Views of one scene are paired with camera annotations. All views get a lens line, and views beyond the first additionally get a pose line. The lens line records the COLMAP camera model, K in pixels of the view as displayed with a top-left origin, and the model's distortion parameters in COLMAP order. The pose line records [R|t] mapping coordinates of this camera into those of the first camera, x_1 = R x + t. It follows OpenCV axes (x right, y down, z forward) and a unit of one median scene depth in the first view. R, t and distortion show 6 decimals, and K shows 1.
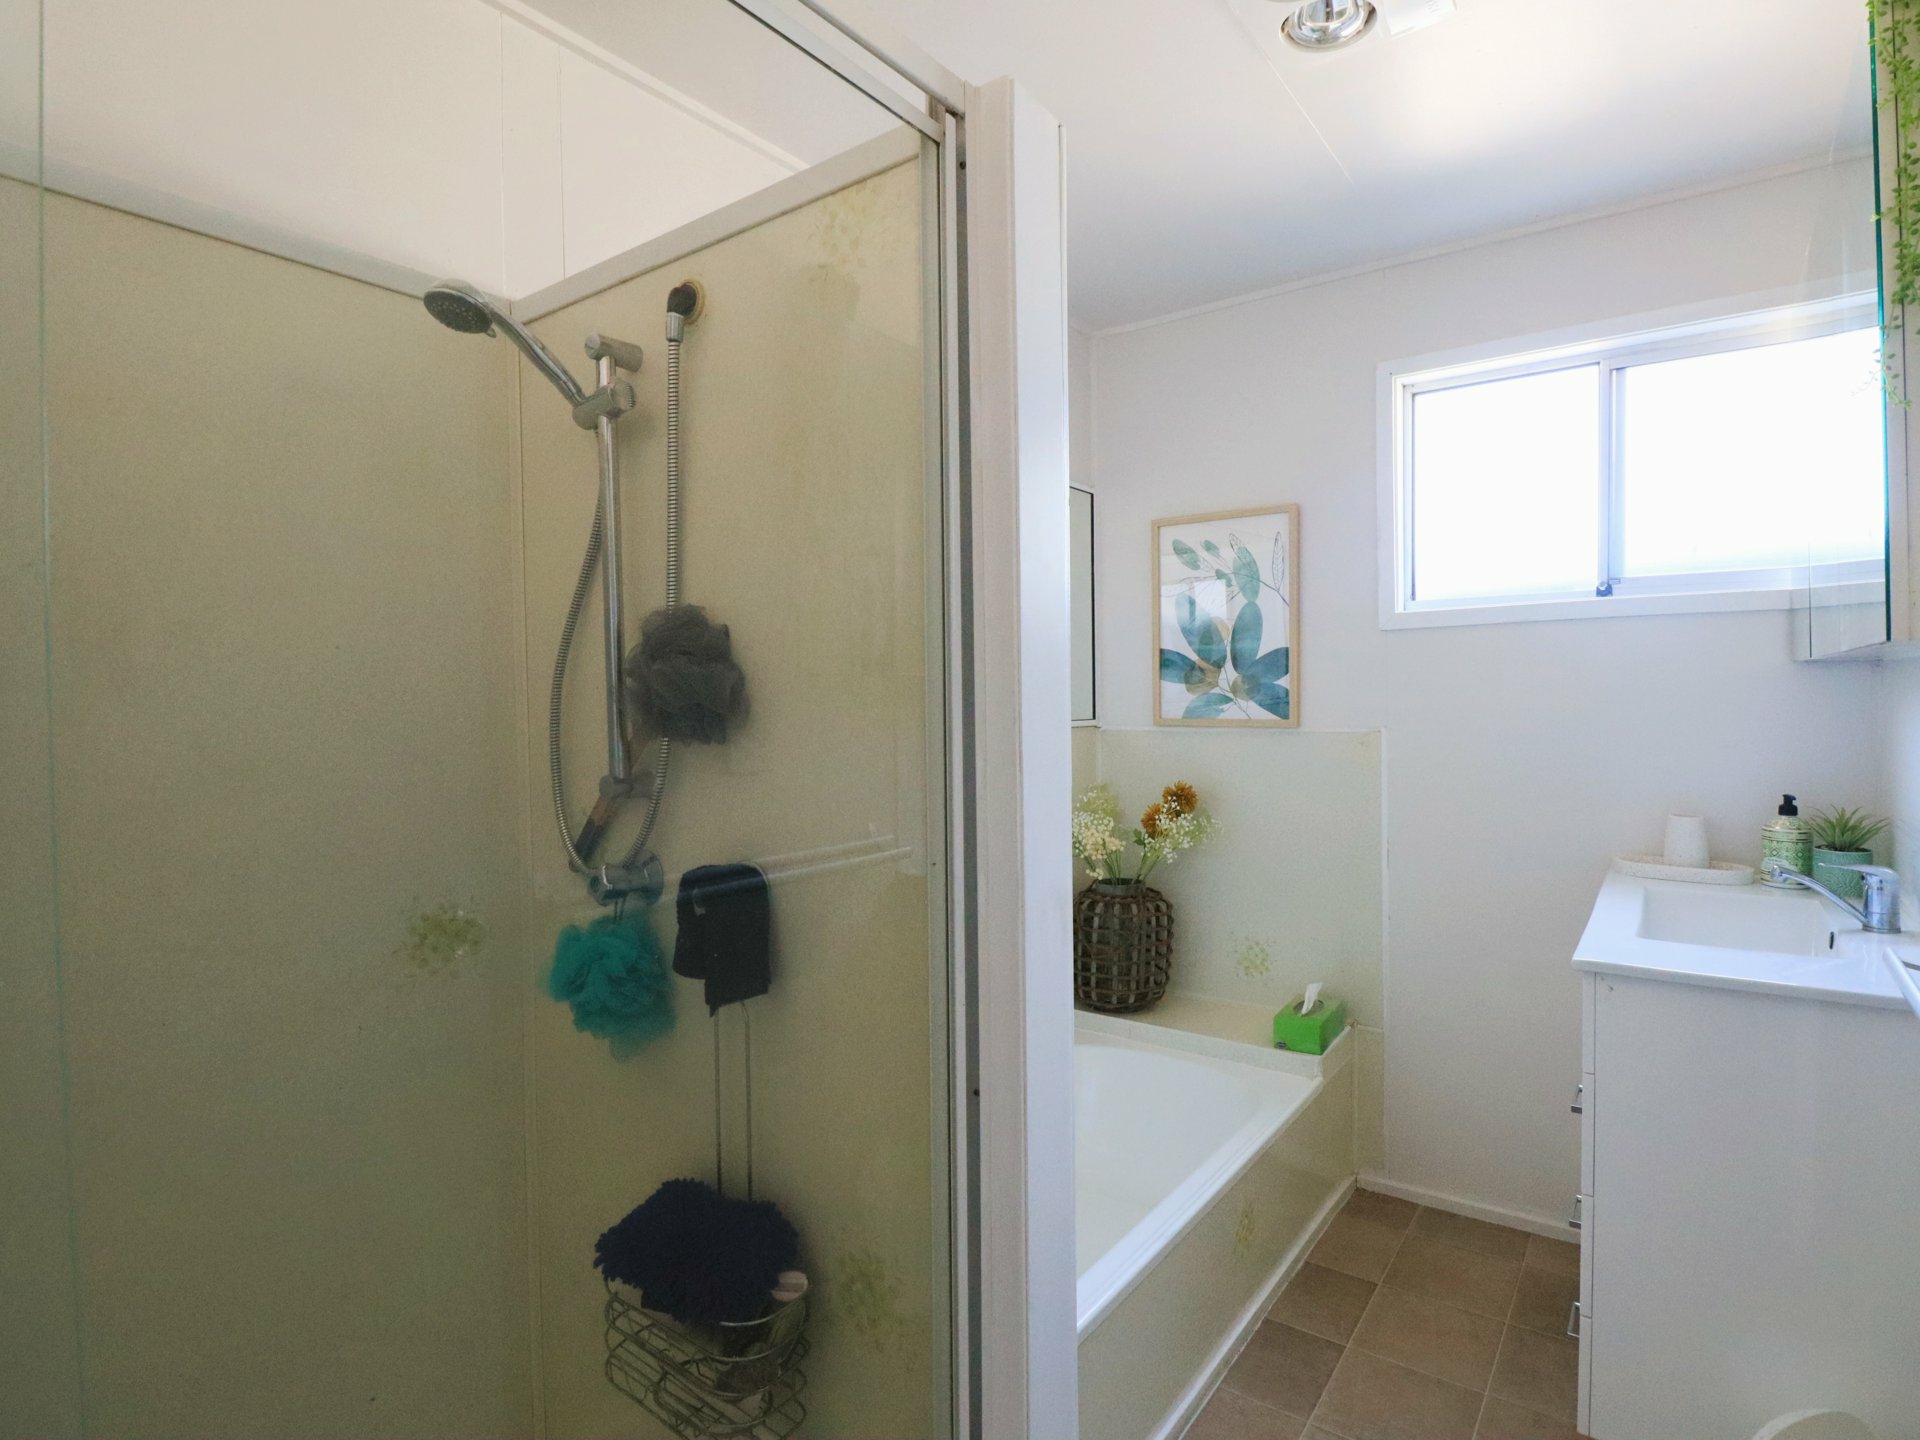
lens RADIAL K [[995.6, 0, 961.1], [0, 995.6, 711.2], [0, 0, 1]] dist [-0.003297, -0.008962]
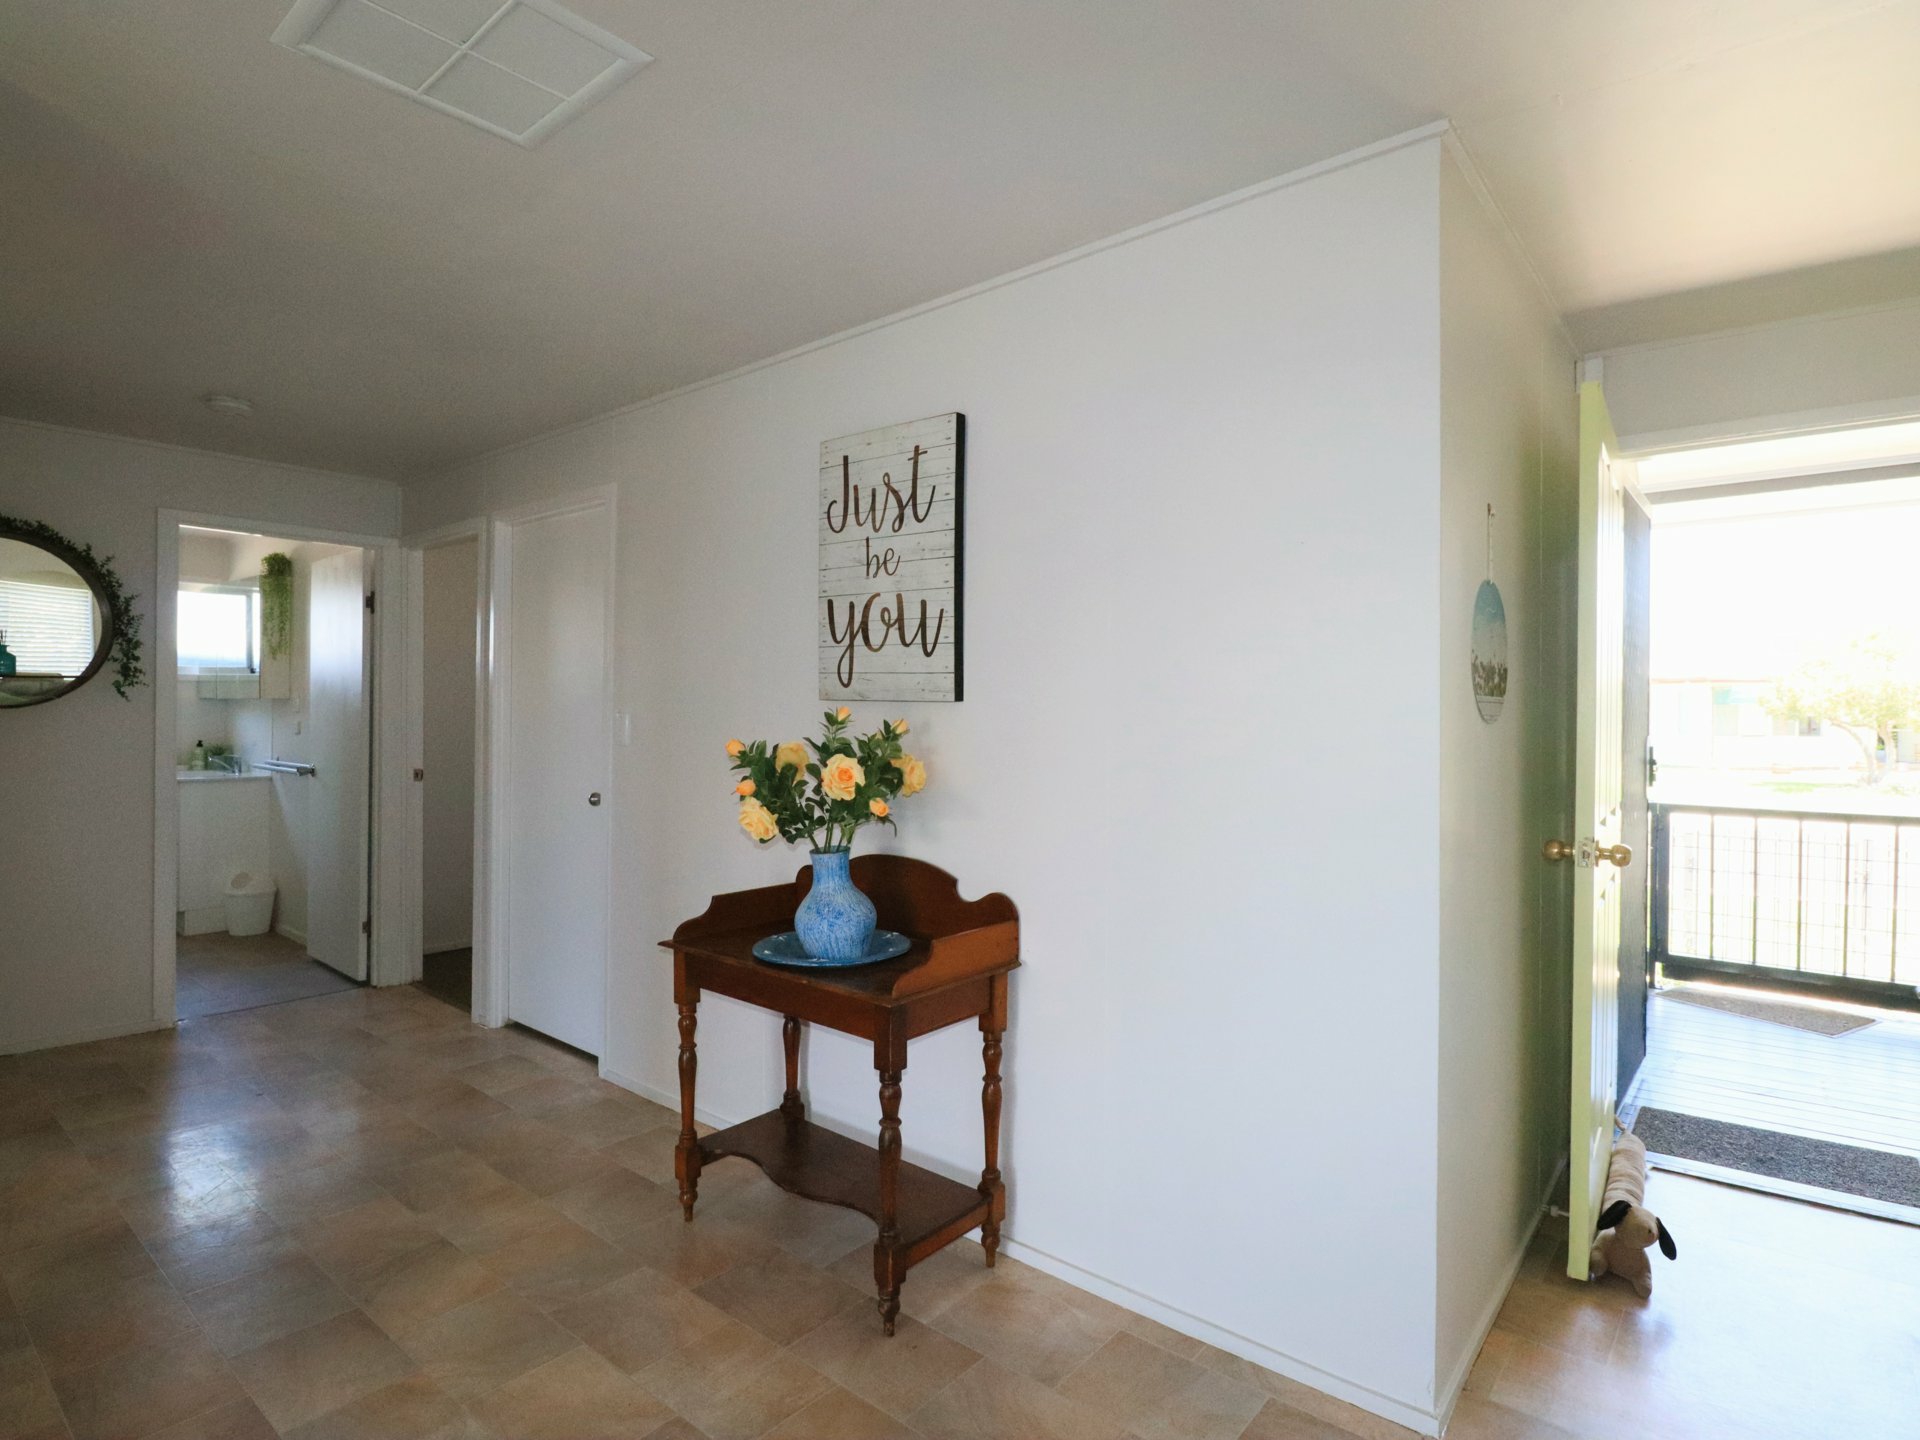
lens RADIAL K [[995.6, 0, 963.9], [0, 995.6, 720.2], [0, 0, 1]] dist [-0.003297, -0.008962]
pose [[0.088333, 0.005662, 0.996075, -2.084335], [0.011867, 0.999907, -0.006736, 0.070550], [-0.996020, 0.012415, 0.088257, -1.695683]]
